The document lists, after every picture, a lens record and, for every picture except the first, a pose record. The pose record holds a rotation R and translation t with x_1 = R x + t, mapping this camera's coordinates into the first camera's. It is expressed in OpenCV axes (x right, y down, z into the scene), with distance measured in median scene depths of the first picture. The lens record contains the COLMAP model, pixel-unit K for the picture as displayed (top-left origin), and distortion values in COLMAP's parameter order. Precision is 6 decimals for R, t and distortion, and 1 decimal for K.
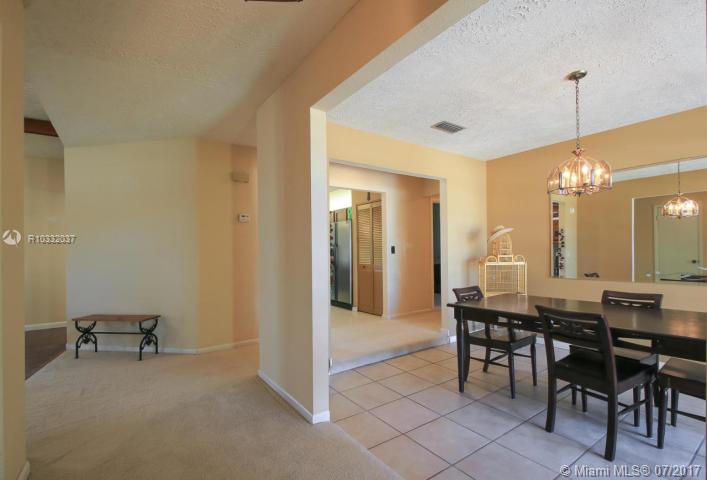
lens RADIAL K [[332.5, 0, 354.7], [0, 332.5, 250.9], [0, 0, 1]] dist [-0.000598, -0.000037]
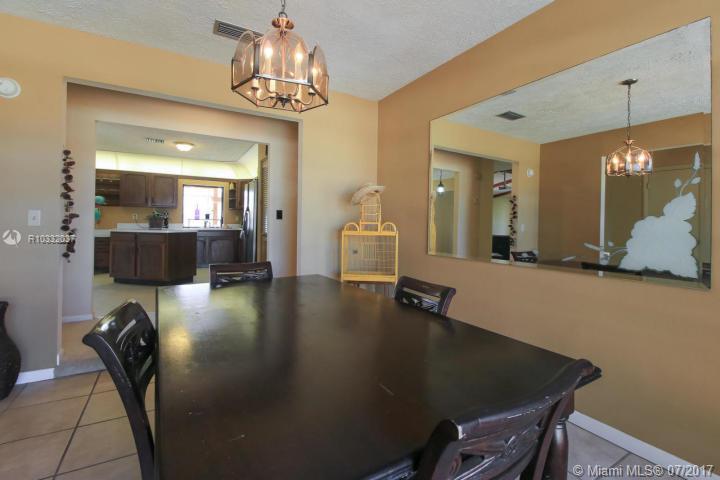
lens RADIAL K [[328.7, 0, 368.1], [0, 328.7, 228.1], [0, 0, 1]] dist [0.000367, -0.000314]
pose [[0.996634, 0.026295, -0.077645, 0.503593], [-0.025345, 0.999592, 0.013204, 0.017185], [0.077961, -0.011191, 0.996894, 0.270029]]
